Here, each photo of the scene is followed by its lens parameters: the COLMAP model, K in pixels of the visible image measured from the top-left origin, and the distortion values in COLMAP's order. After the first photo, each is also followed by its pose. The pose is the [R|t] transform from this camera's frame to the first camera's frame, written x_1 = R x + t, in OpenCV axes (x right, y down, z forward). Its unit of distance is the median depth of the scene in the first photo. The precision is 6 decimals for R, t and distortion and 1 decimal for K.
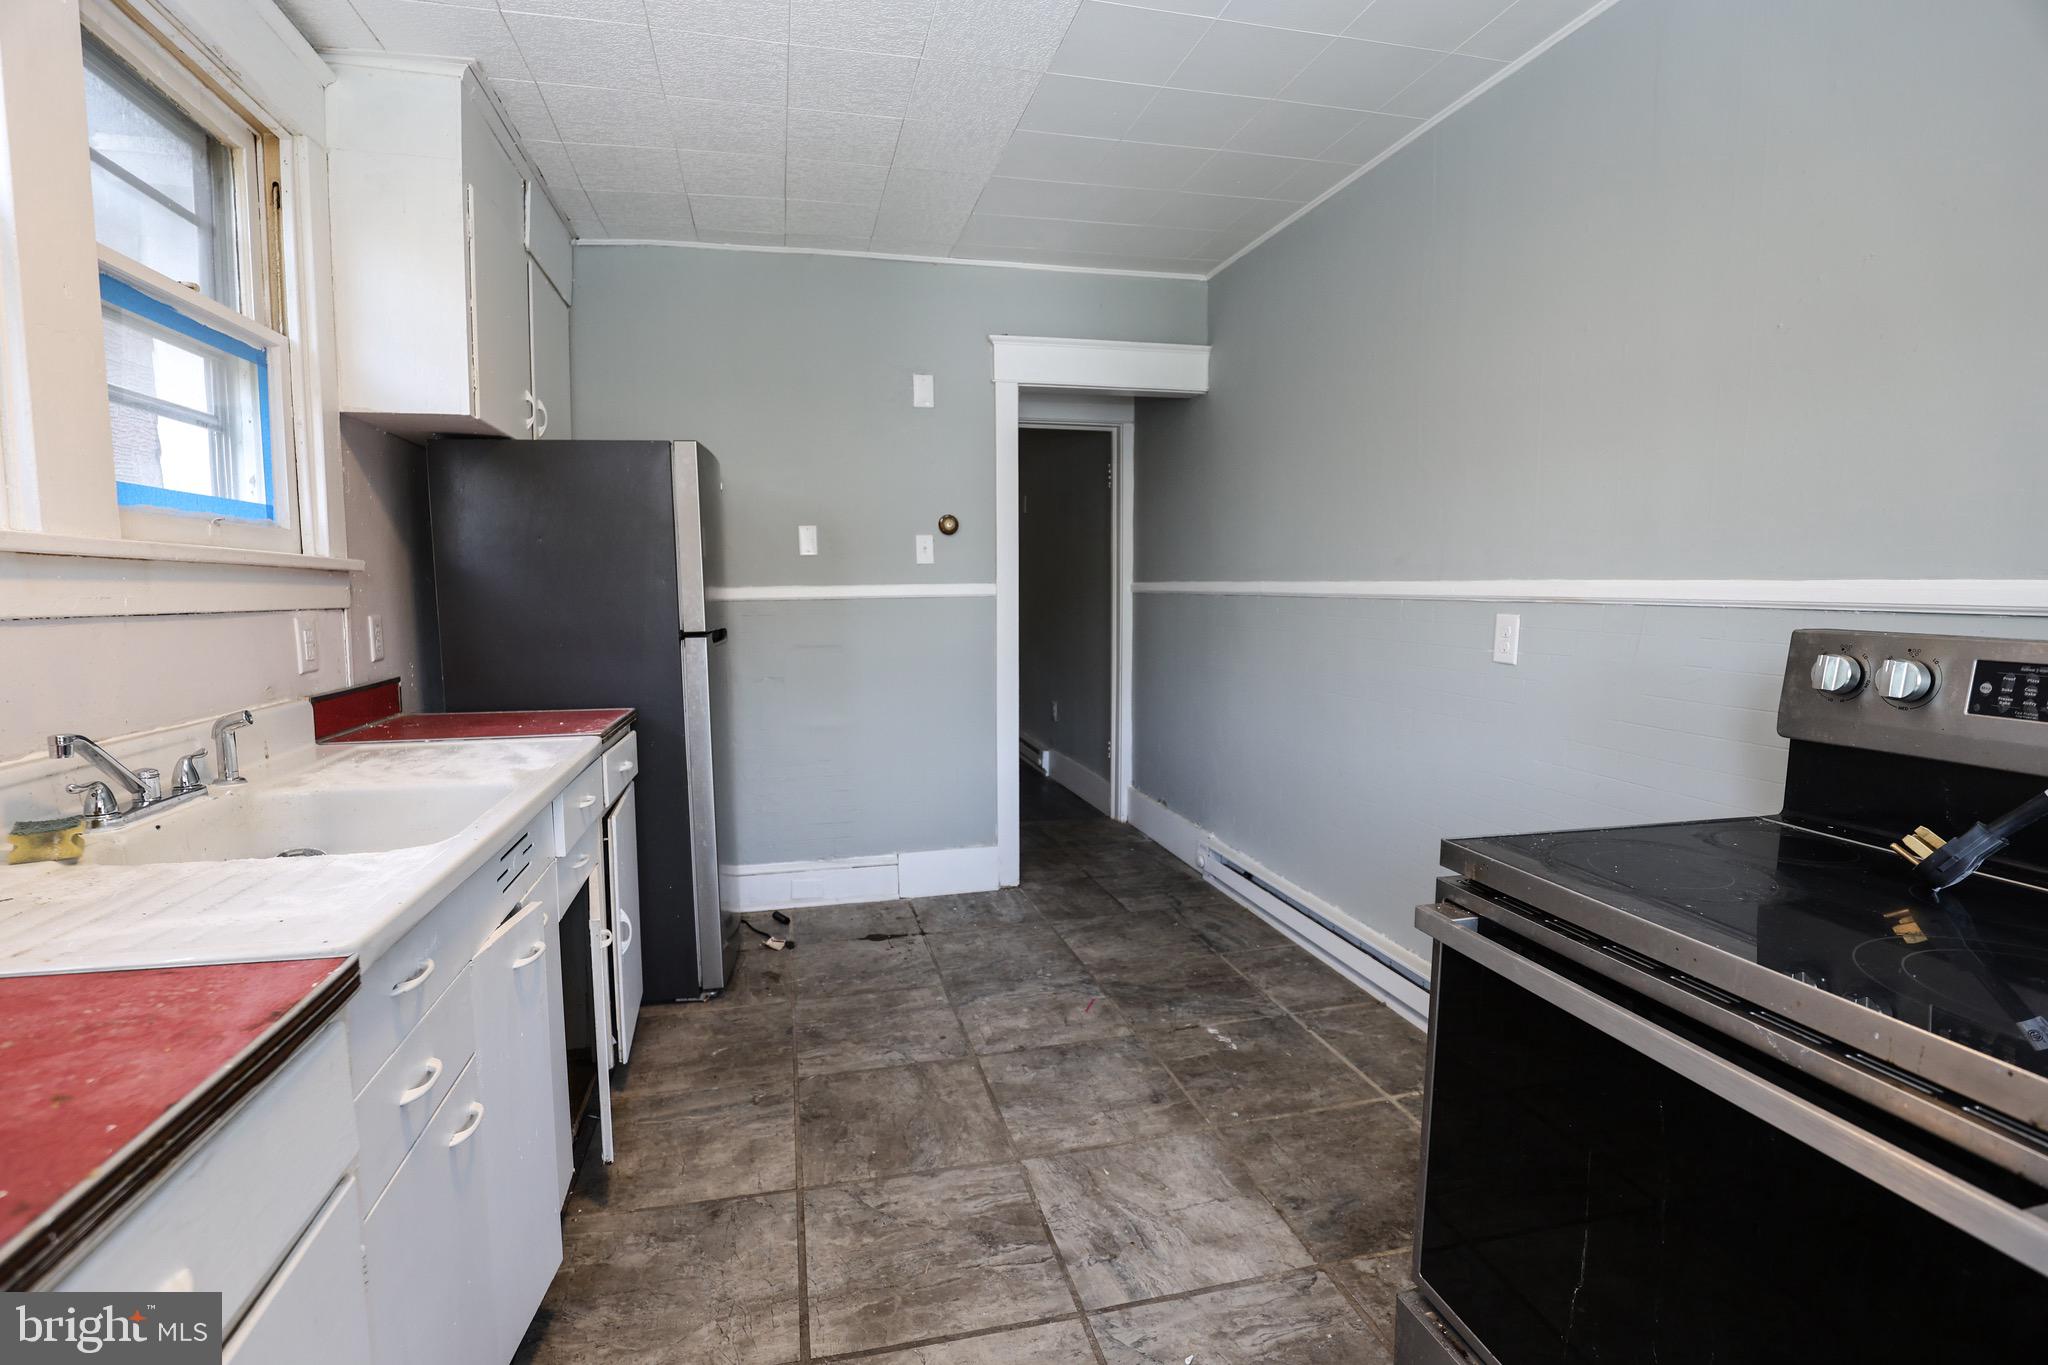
lens RADIAL K [[951.4, 0, 1026.7], [0, 951.4, 692.1], [0, 0, 1]] dist [-0.039928, 0.009035]
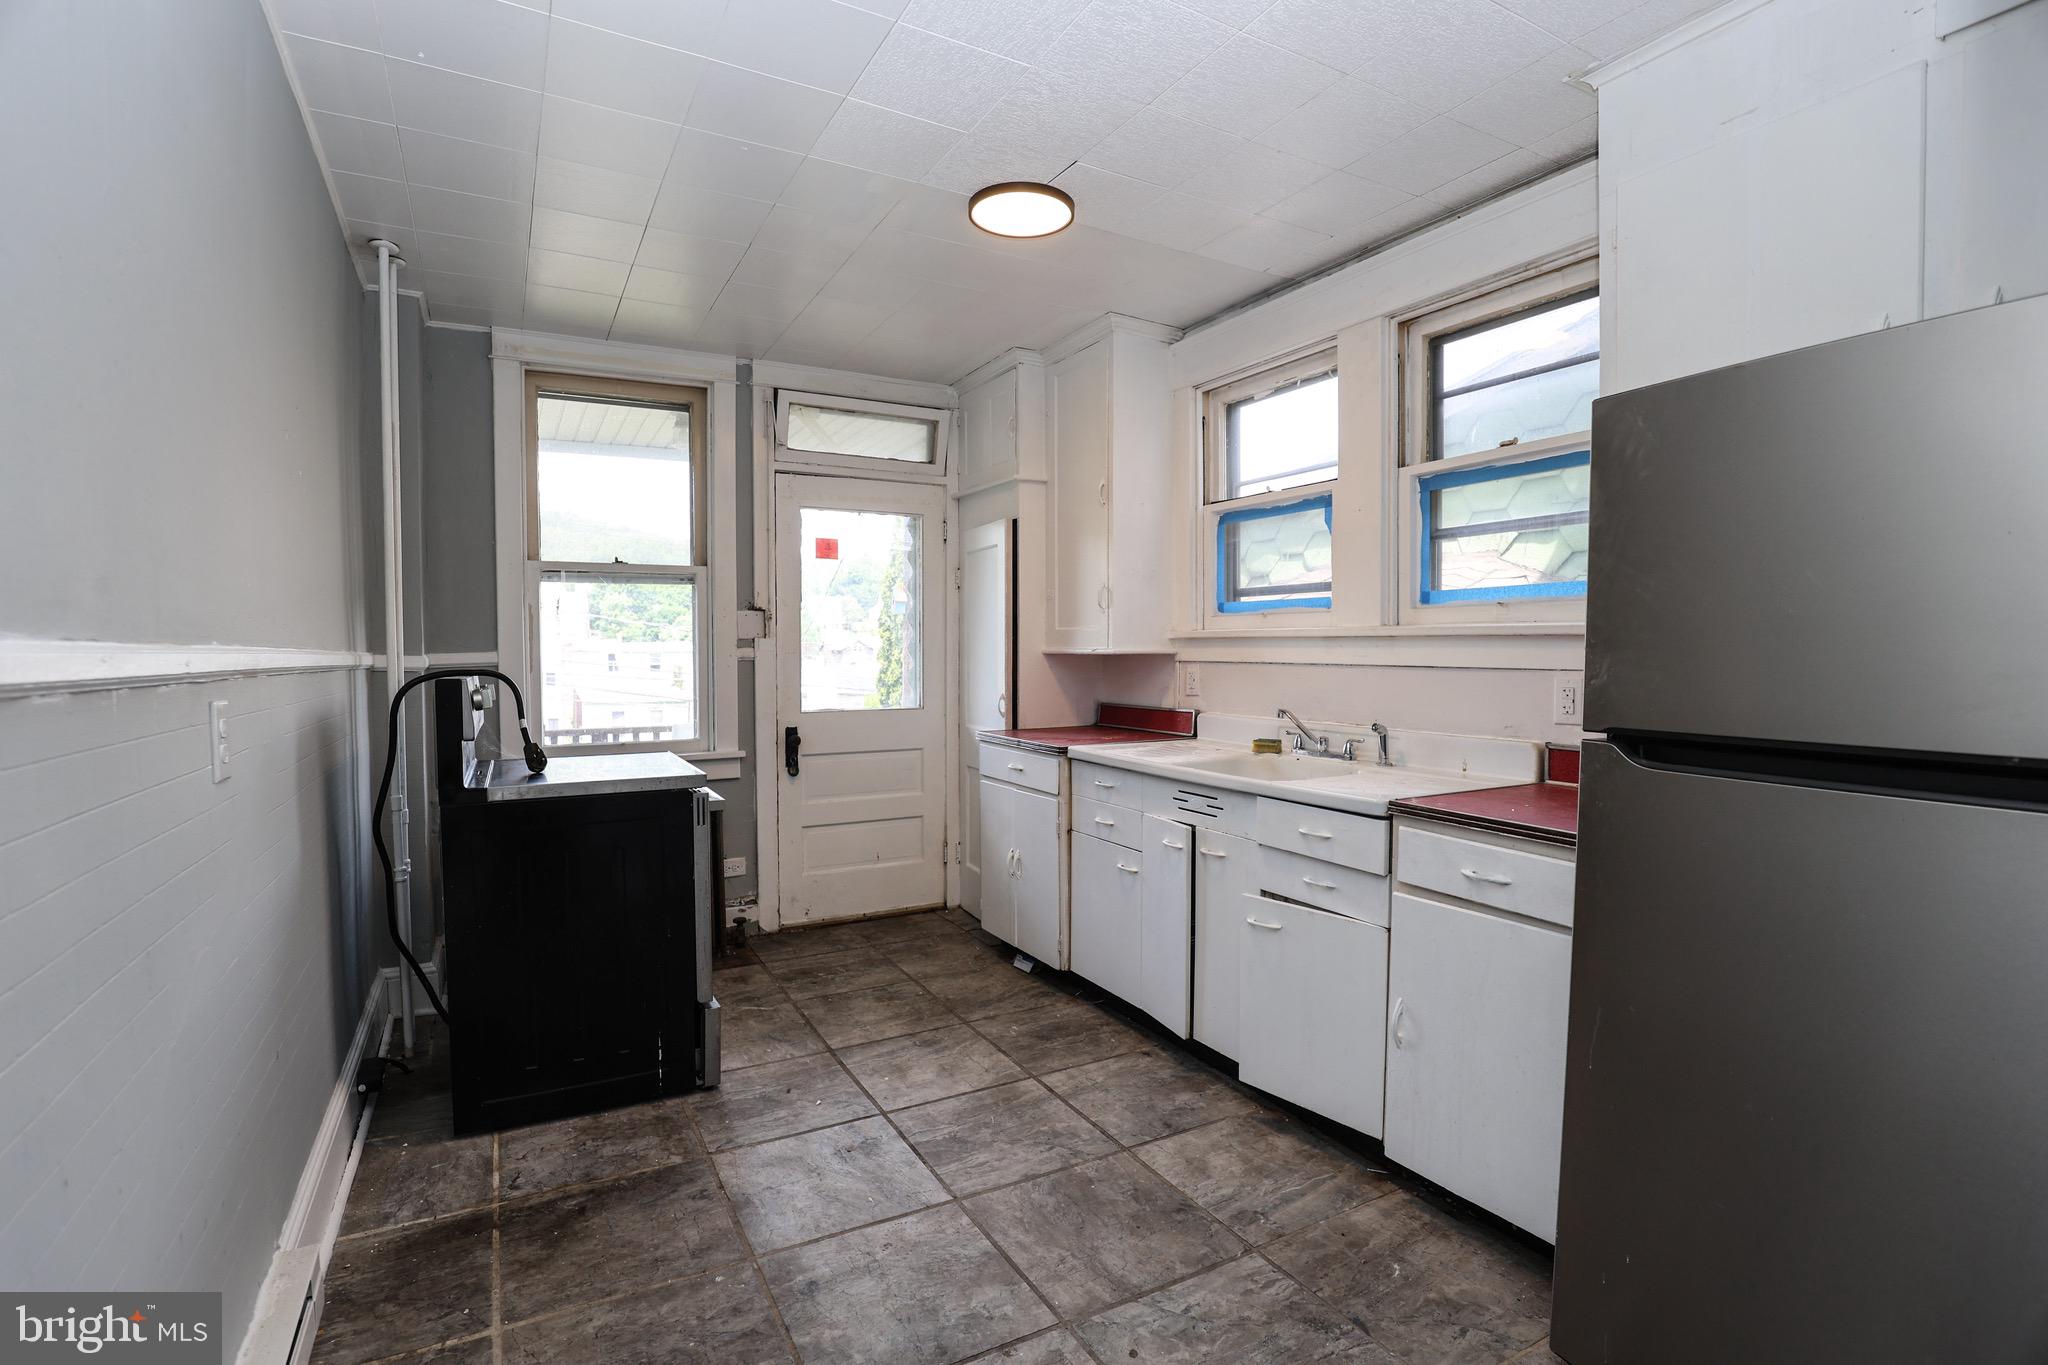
lens RADIAL K [[951.4, 0, 1026.7], [0, 951.4, 692.1], [0, 0, 1]] dist [-0.039928, 0.009035]
pose [[-0.966462, 0.012547, -0.256502, 0.171435], [-0.026065, 0.988855, 0.146580, -0.210912], [0.255483, 0.148349, -0.955364, 1.884534]]
